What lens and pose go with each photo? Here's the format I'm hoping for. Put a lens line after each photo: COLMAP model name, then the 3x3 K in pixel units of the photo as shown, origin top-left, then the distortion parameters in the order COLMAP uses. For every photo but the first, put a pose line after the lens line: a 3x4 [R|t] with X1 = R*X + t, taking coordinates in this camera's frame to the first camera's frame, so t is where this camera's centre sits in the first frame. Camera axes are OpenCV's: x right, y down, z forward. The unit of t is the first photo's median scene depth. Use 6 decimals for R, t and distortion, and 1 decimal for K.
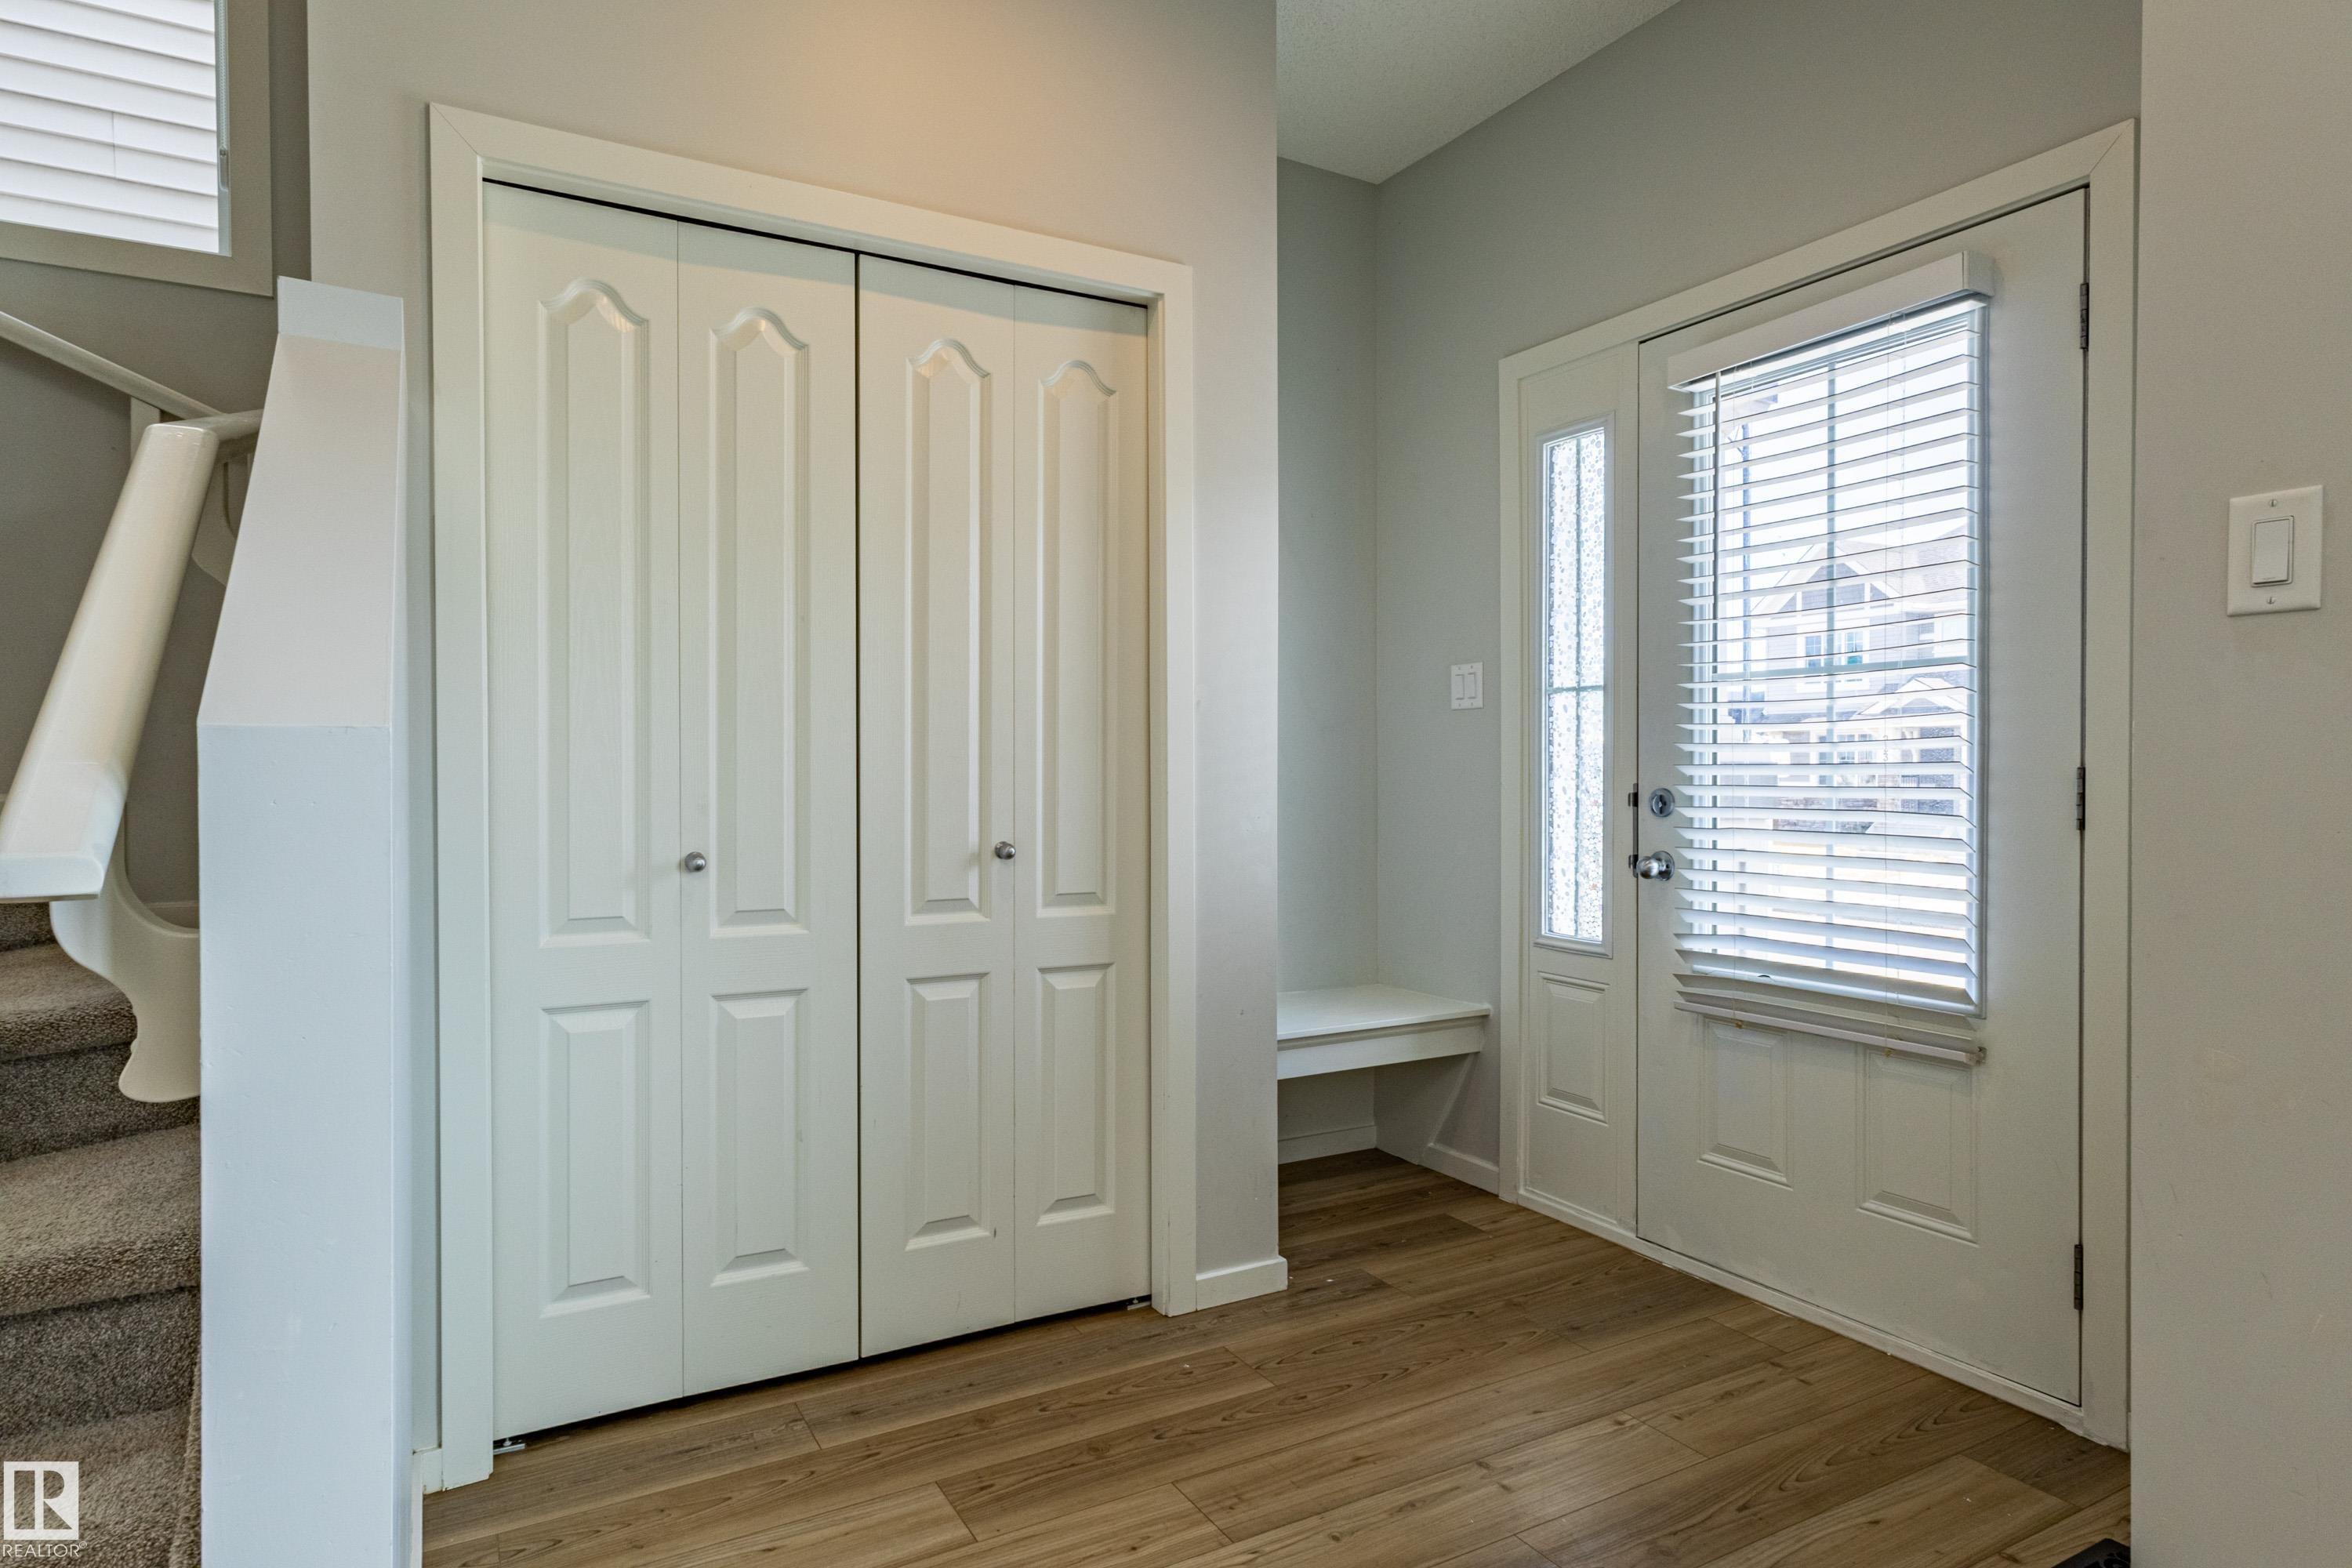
lens RADIAL K [[1267.8, 0, 1166.6], [0, 1267.8, 783.9], [0, 0, 1]] dist [-0.002036, 0.004158]
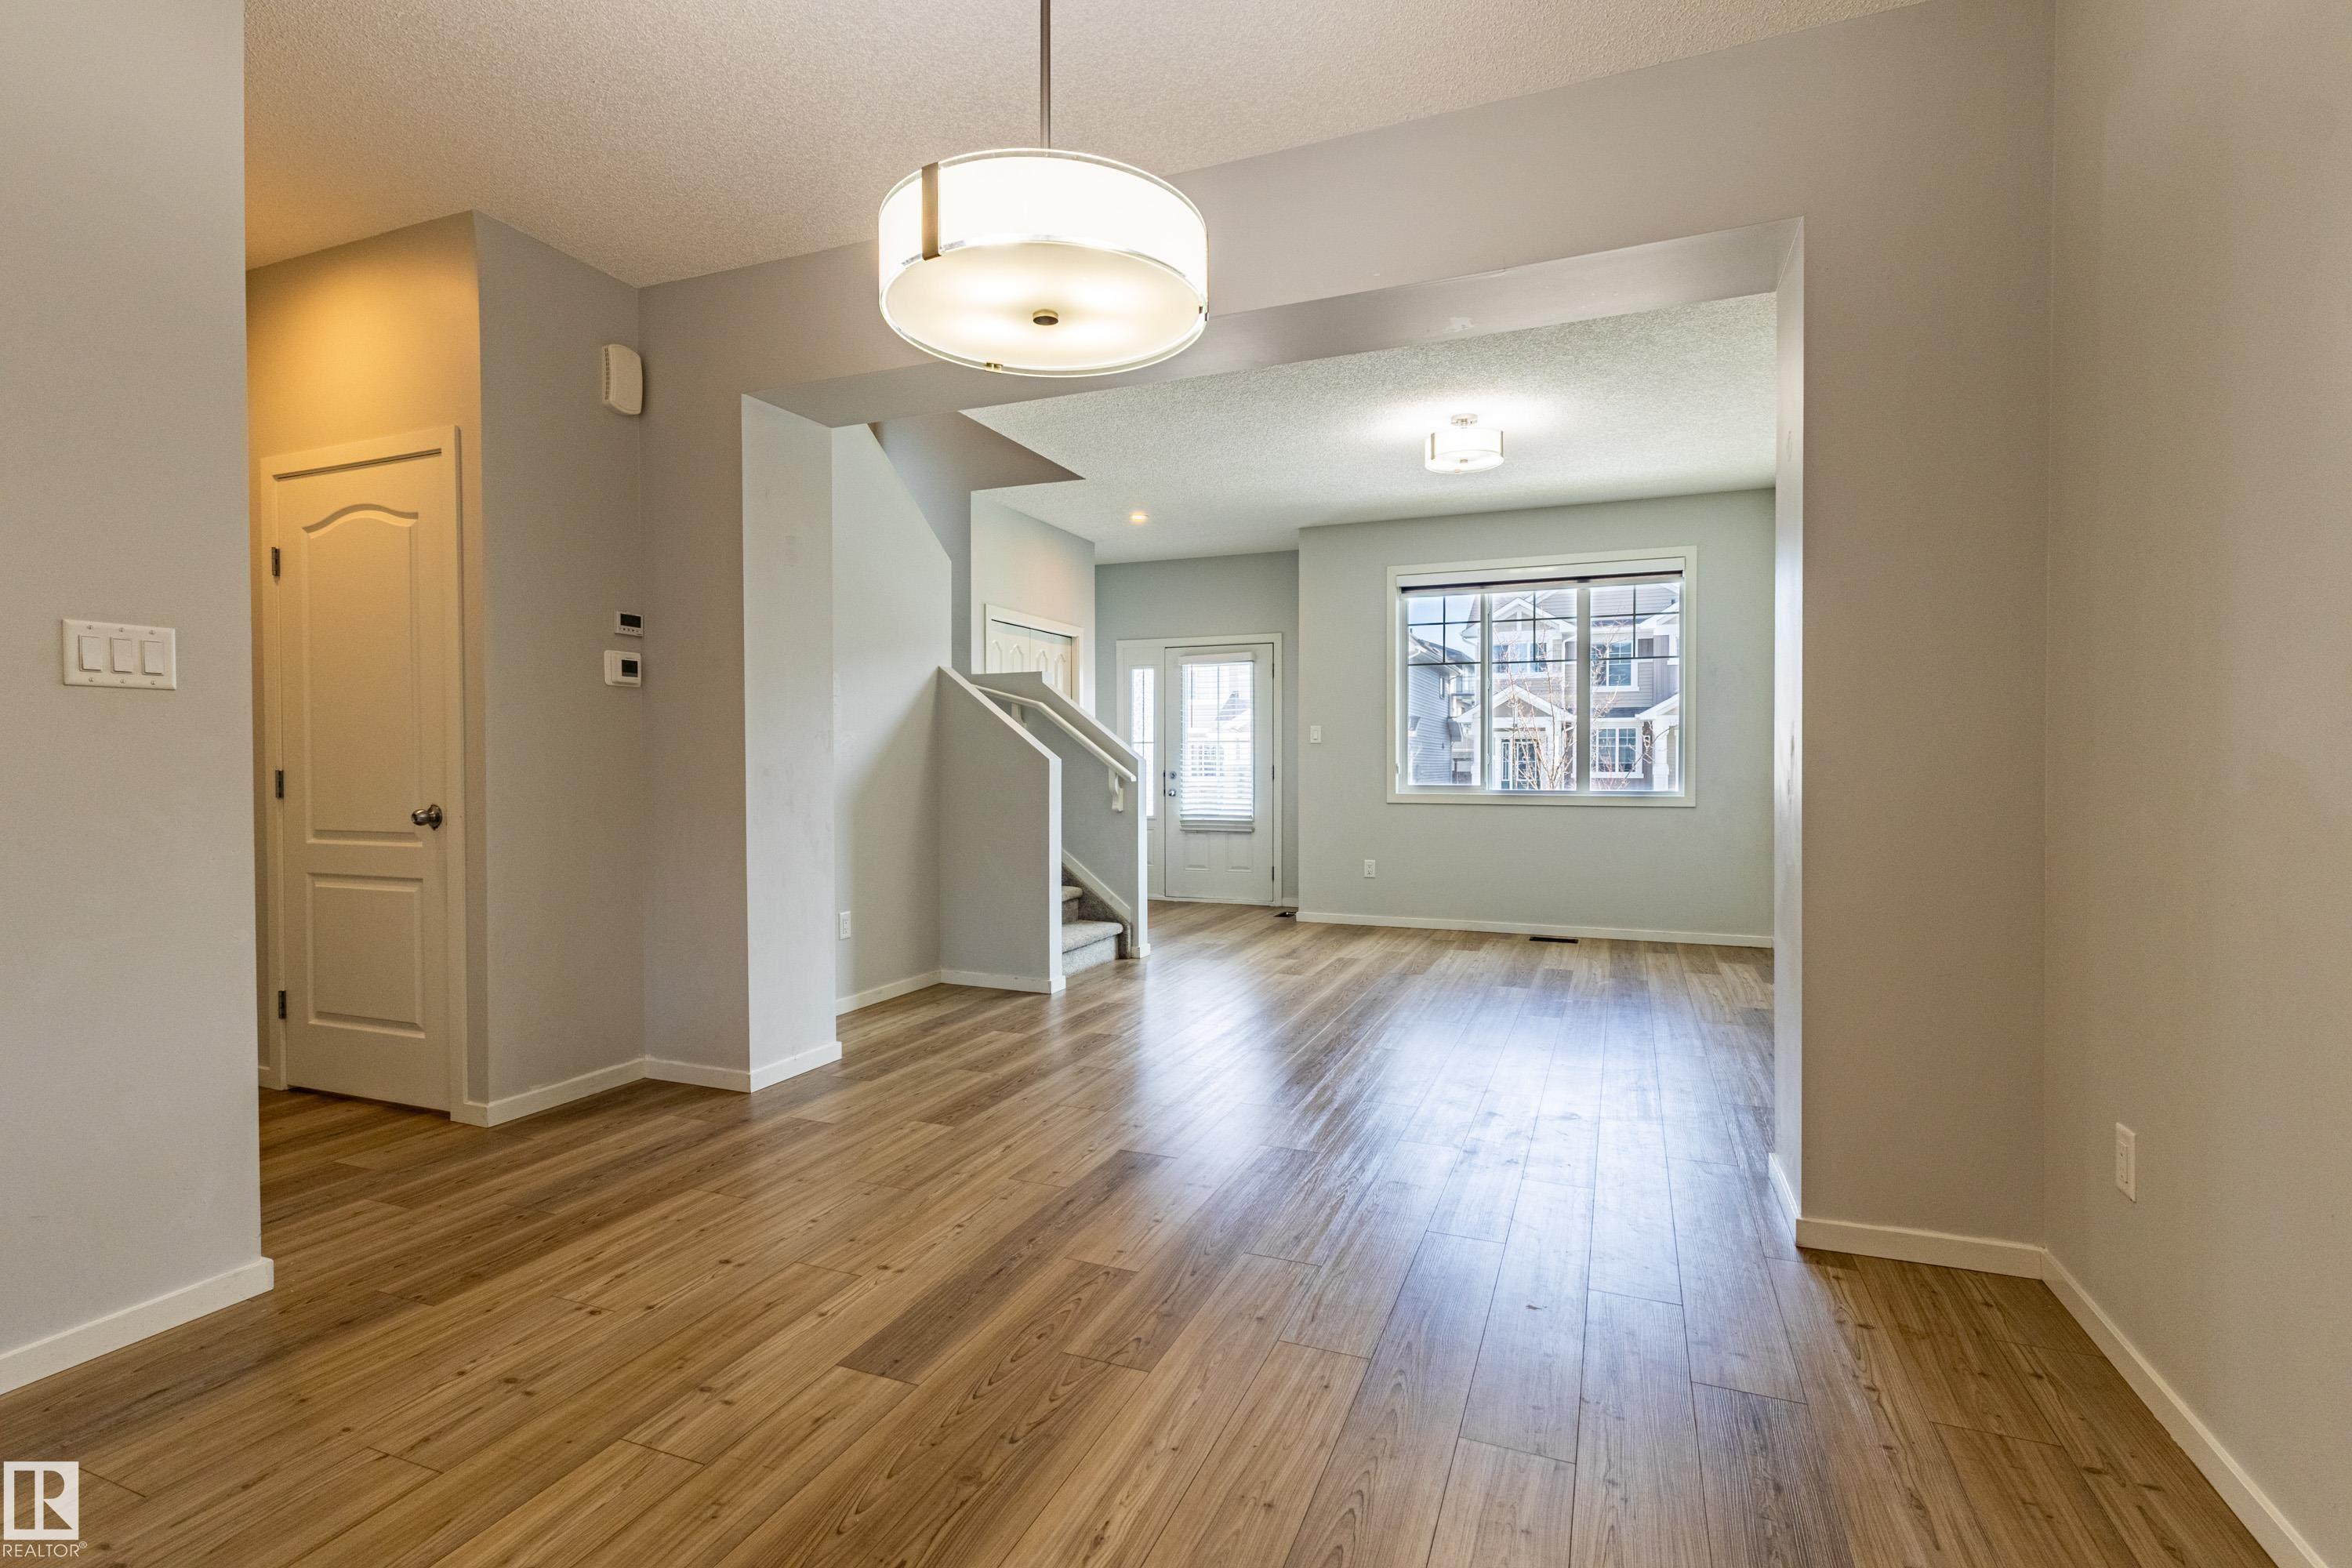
lens RADIAL K [[1095.3, 0, 1167.5], [0, 1095.3, 777.5], [0, 0, 1]] dist [0.002080, 0.002684]
pose [[0.782649, -0.007937, 0.622413, -1.684070], [0.013676, 0.999897, -0.004446, 0.037108], [-0.622313, 0.011992, 0.782677, -1.546779]]
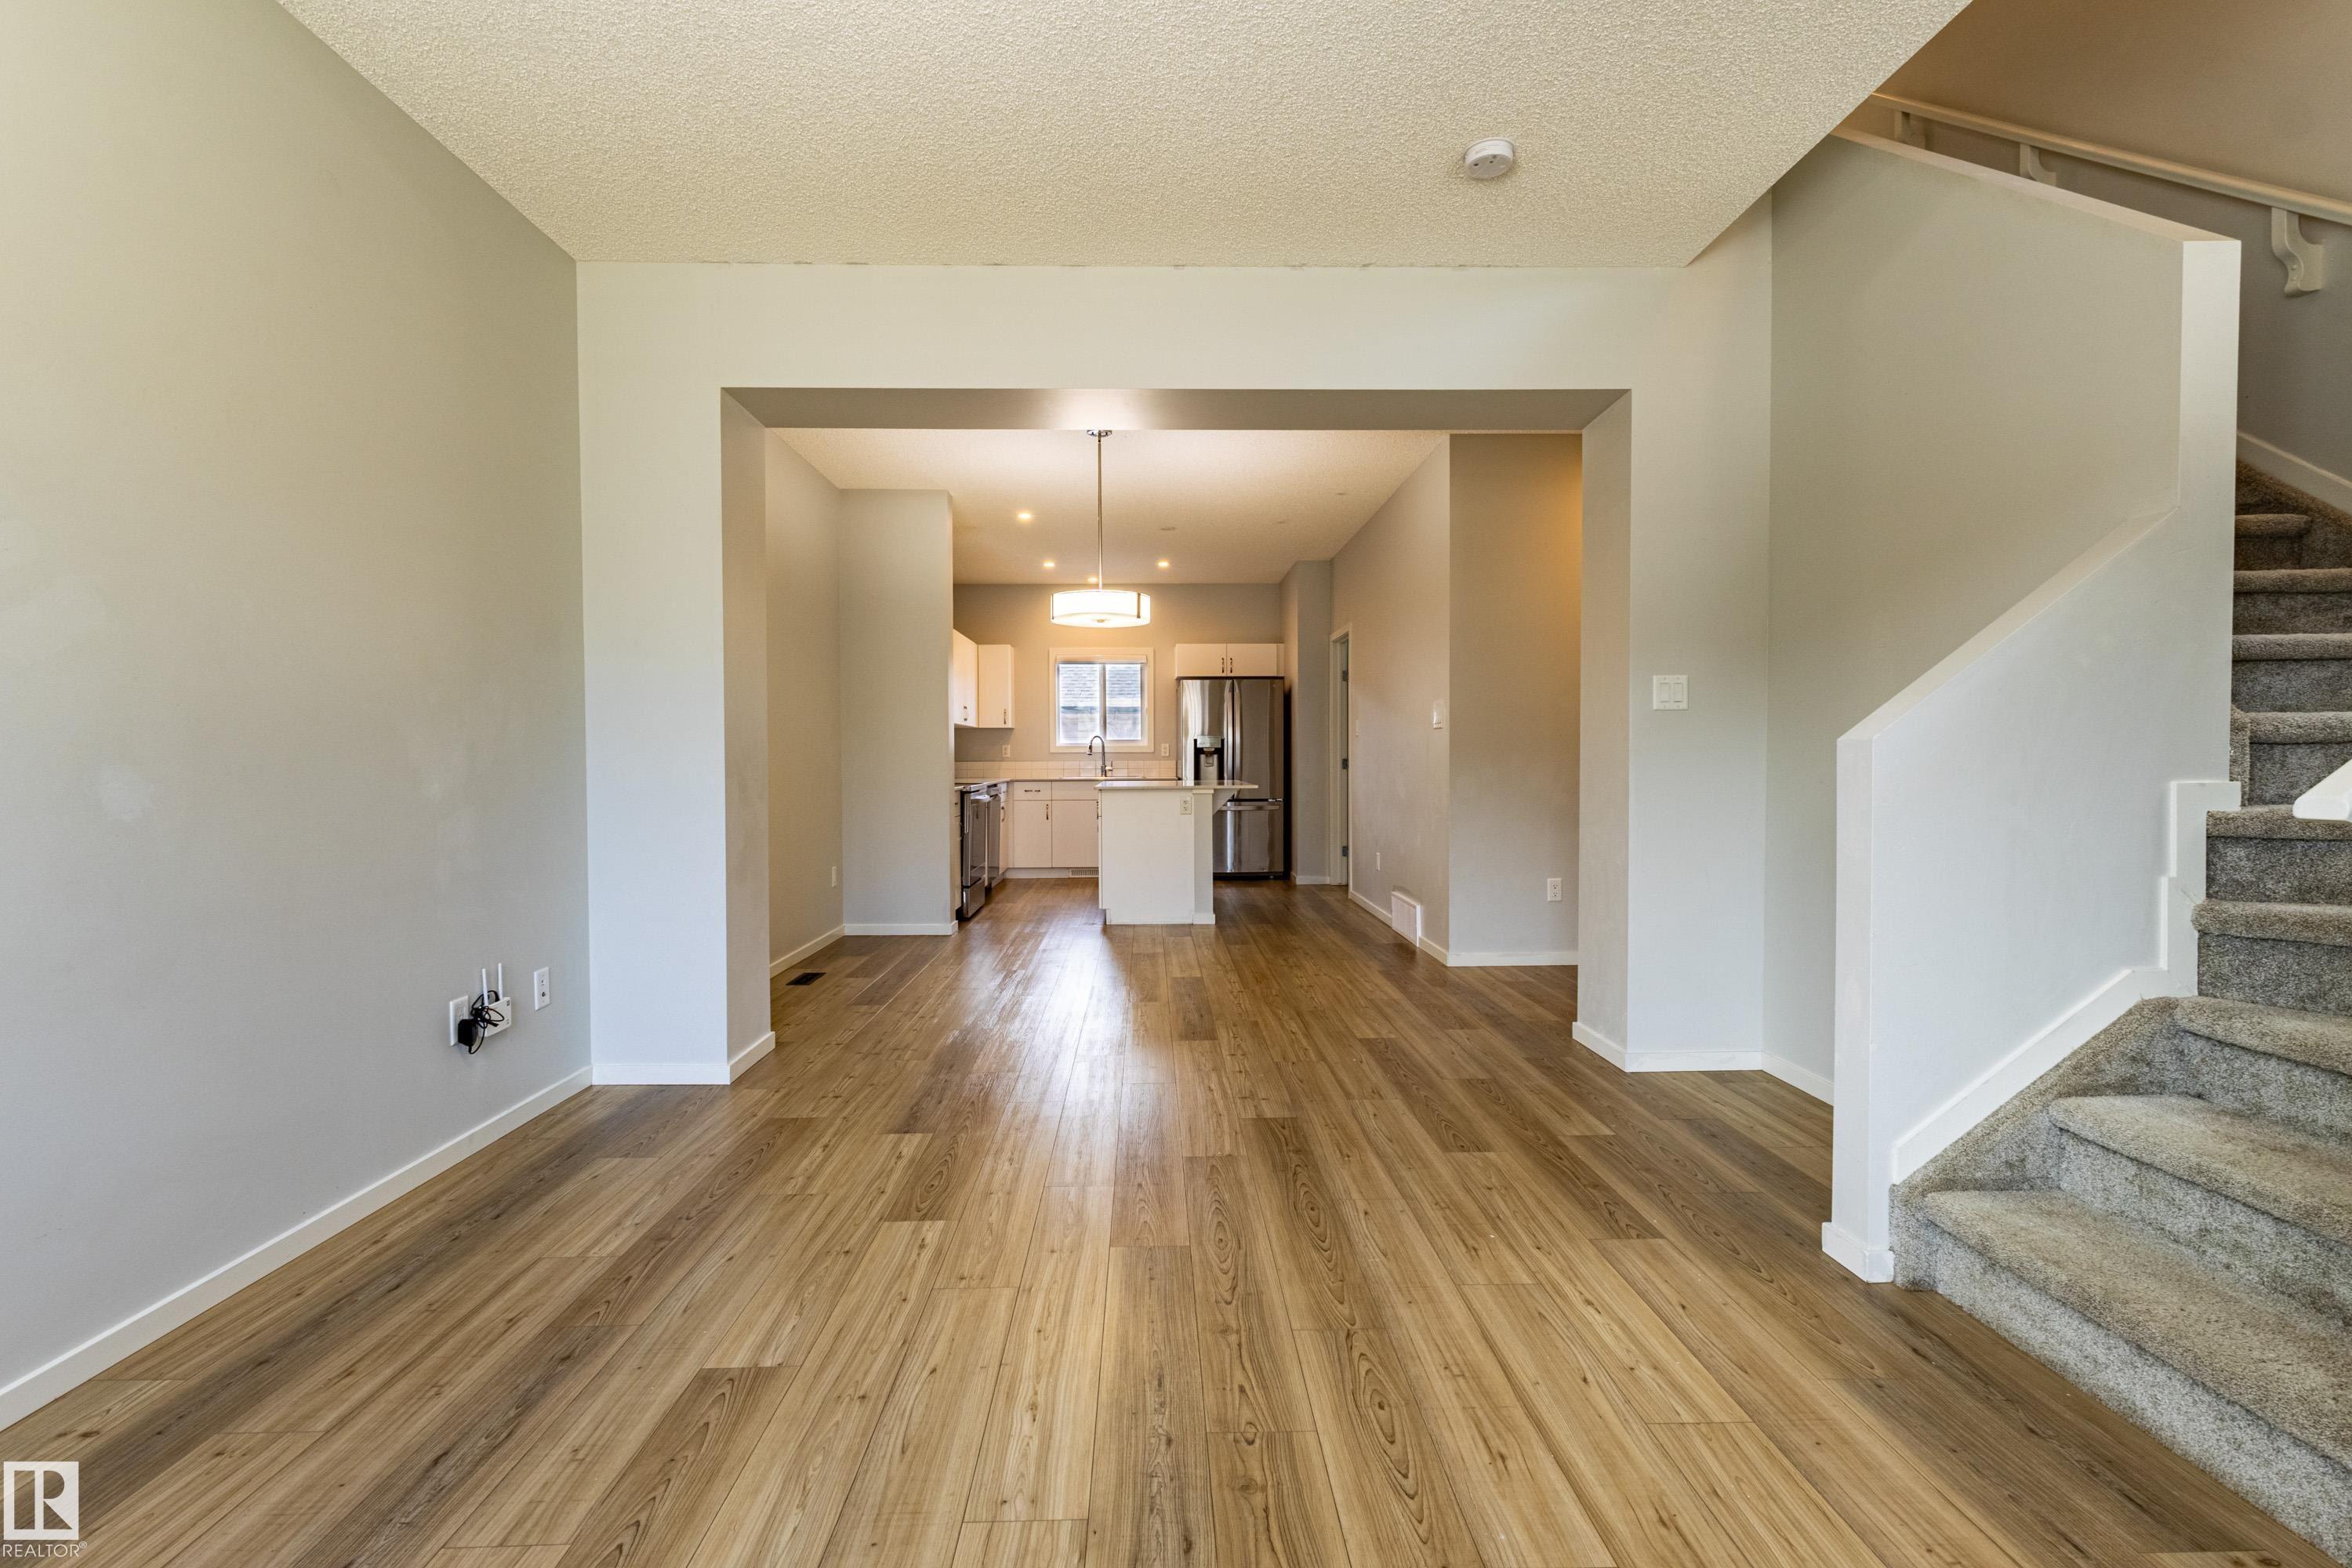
lens RADIAL K [[1095.3, 0, 1179.4], [0, 1095.3, 778.8], [0, 0, 1]] dist [0.002080, 0.002684]
pose [[-0.459938, 0.017933, -0.887770, 0.422314], [-0.012666, 0.999562, 0.026753, 0.007041], [0.887861, 0.023550, -0.459509, 0.068283]]
